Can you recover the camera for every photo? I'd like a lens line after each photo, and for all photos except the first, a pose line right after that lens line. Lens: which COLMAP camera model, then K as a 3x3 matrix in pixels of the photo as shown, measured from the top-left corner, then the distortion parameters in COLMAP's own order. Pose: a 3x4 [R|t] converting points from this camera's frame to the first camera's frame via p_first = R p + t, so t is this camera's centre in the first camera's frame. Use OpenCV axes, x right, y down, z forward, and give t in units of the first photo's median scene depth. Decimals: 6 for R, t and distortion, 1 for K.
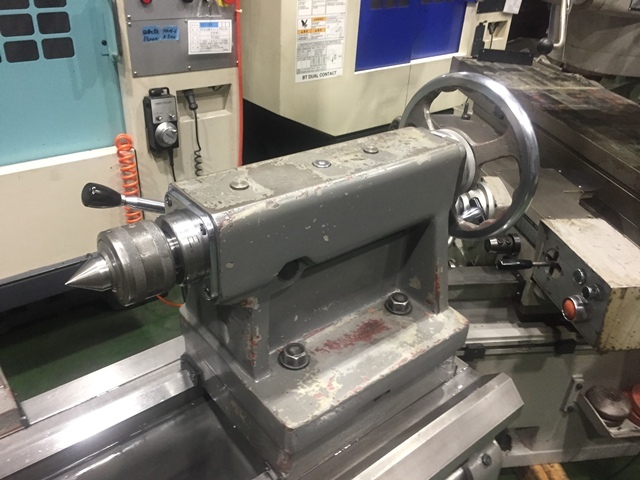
lens RADIAL K [[548.5, 0, 325.5], [0, 548.5, 235.0], [0, 0, 1]] dist [0.074173, -0.101225]
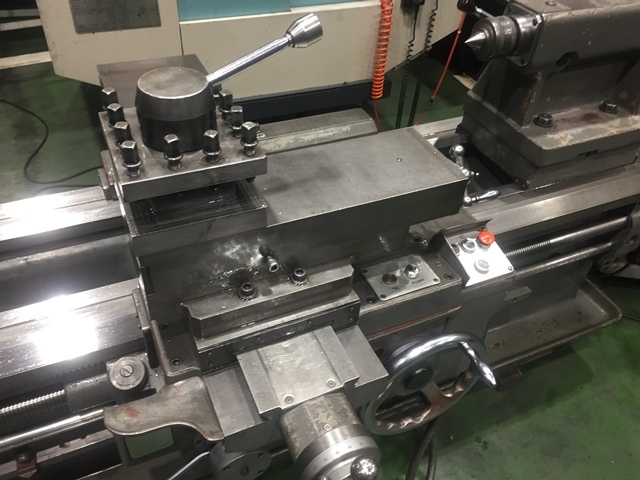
lens RADIAL K [[548.5, 0, 319.6], [0, 548.5, 238.6], [0, 0, 1]] dist [0.074173, -0.101225]
pose [[0.965897, 0.170801, -0.194603, -0.224118], [-0.132738, 0.971936, 0.194218, 0.226005], [0.222315, -0.161764, 0.961462, -0.584160]]
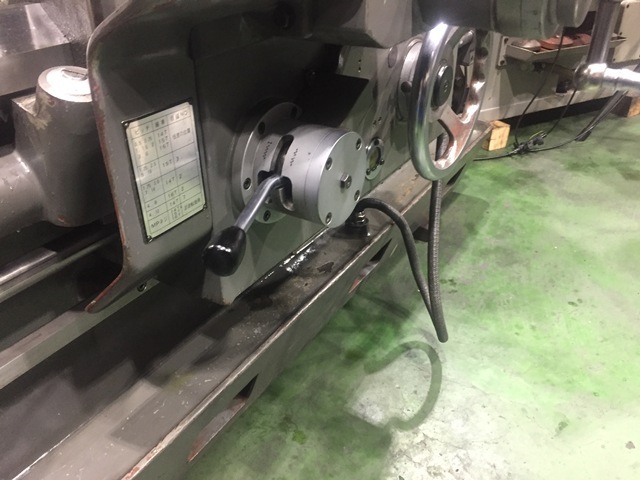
lens RADIAL K [[548.5, 0, 316.2], [0, 548.5, 243.9], [0, 0, 1]] dist [0.074173, -0.101225]
pose [[0.947609, -0.215843, 0.235477, -0.569653], [0.207132, 0.976382, 0.061429, 0.729795], [-0.243174, -0.009436, 0.969937, -0.352338]]
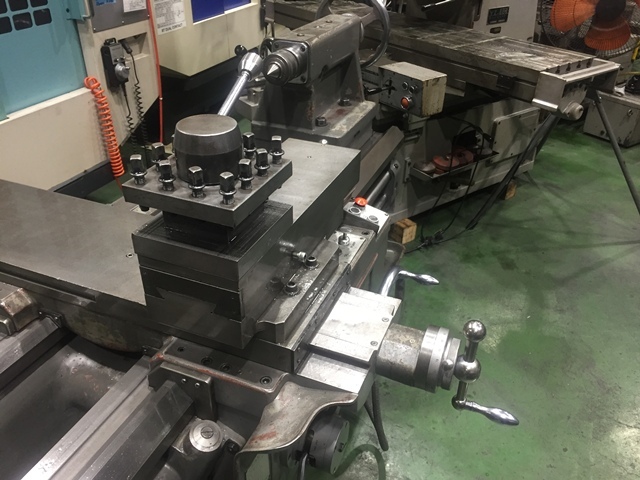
lens RADIAL K [[548.5, 0, 316.9], [0, 548.5, 238.4], [0, 0, 1]] dist [0.074173, -0.101225]
pose [[0.885508, -0.278409, 0.371973, -0.691541], [0.259624, 0.960435, 0.100799, 0.299684], [-0.385320, 0.007314, 0.922754, -0.696864]]
